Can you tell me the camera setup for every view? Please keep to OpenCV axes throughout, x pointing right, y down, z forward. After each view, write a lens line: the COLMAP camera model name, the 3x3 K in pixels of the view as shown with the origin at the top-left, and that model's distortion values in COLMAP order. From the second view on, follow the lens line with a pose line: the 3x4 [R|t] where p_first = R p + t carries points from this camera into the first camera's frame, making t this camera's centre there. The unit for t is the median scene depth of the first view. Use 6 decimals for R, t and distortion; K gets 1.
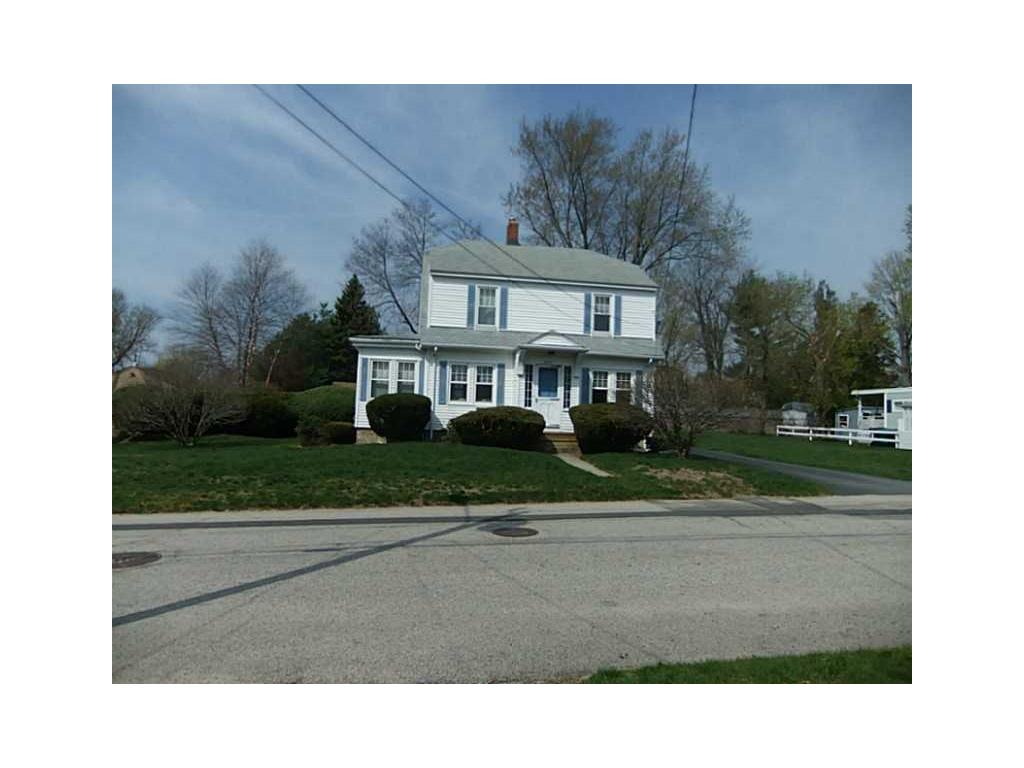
lens RADIAL K [[566.1, 0, 511.7], [0, 566.1, 365.2], [0, 0, 1]] dist [-0.002208, -0.000386]
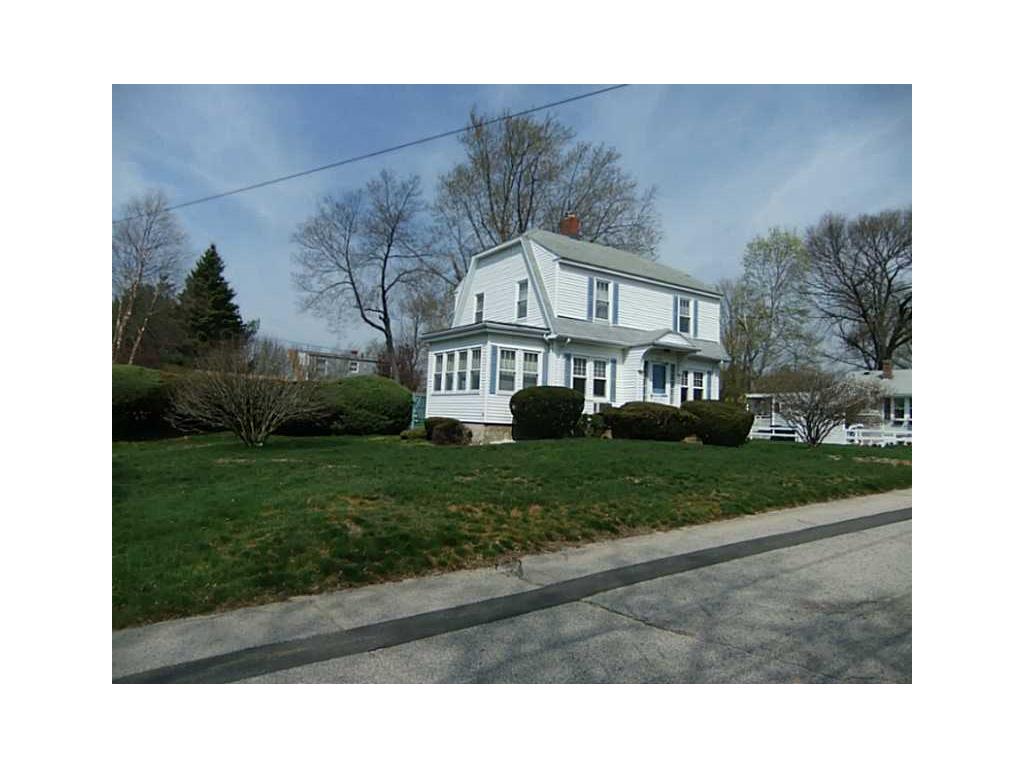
lens RADIAL K [[566.1, 0, 511.7], [0, 566.1, 365.2], [0, 0, 1]] dist [-0.002208, -0.000386]
pose [[0.922245, 0.040944, 0.384431, -0.566255], [-0.040848, 0.999130, -0.008418, 0.024072], [-0.384441, -0.007940, 0.923115, 0.151401]]
